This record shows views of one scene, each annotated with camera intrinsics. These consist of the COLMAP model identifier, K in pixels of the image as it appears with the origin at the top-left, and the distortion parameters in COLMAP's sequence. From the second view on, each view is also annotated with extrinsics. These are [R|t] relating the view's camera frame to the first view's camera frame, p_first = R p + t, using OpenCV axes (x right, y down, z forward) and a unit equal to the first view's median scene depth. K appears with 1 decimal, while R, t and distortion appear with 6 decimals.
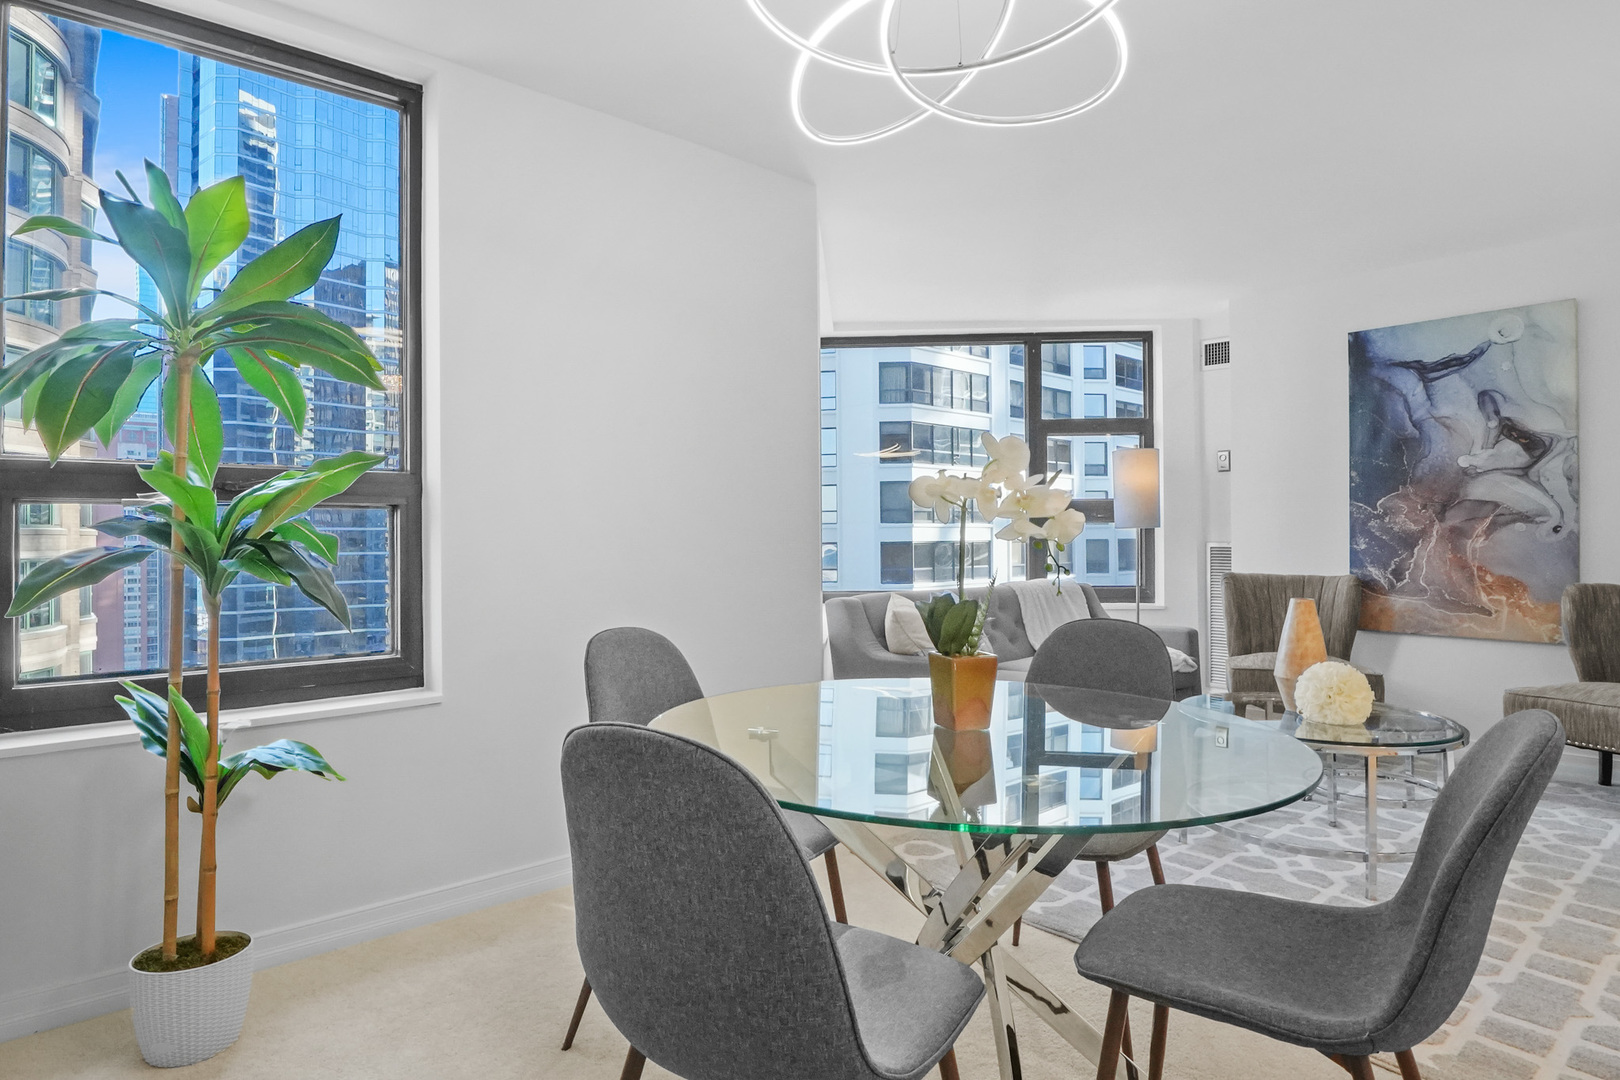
lens RADIAL K [[904.5, 0, 811.2], [0, 904.5, 529.9], [0, 0, 1]] dist [-0.019623, 0.000325]
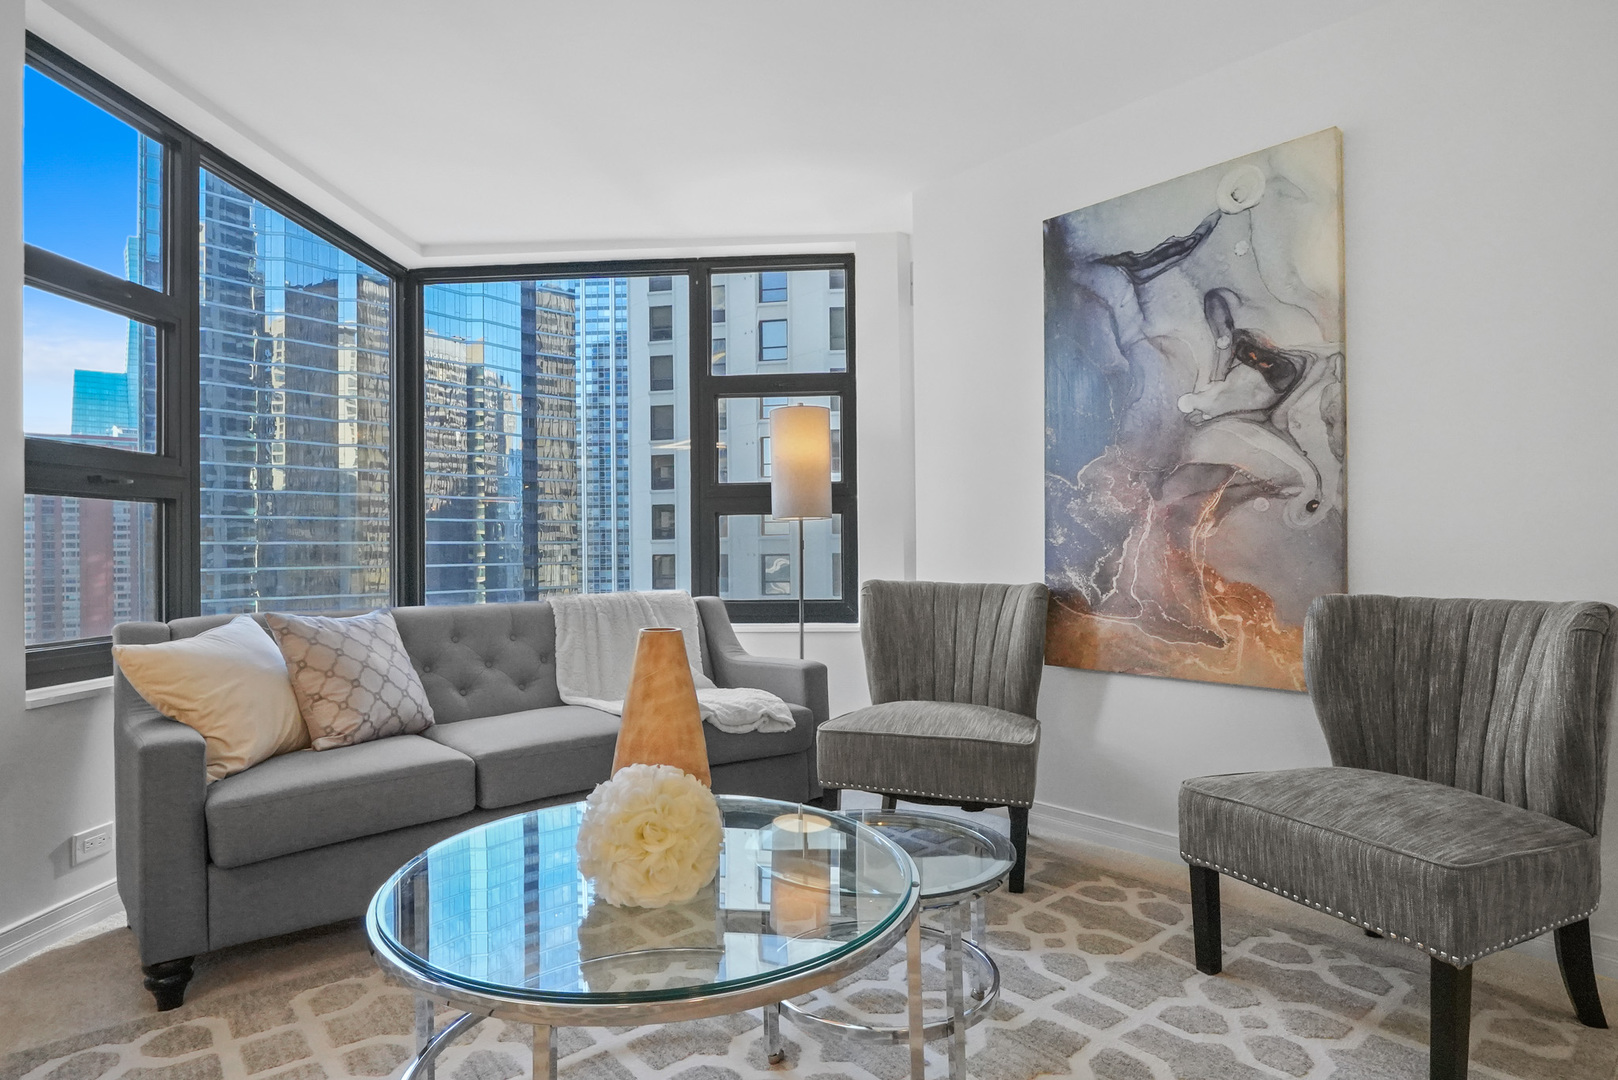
lens RADIAL K [[890.6, 0, 809.5], [0, 890.6, 546.5], [0, 0, 1]] dist [-0.016581, -0.002040]
pose [[0.999988, -0.003981, 0.002926, 0.467267], [0.003970, 0.999985, 0.003810, 0.022025], [-0.002941, -0.003798, 0.999988, 0.375616]]
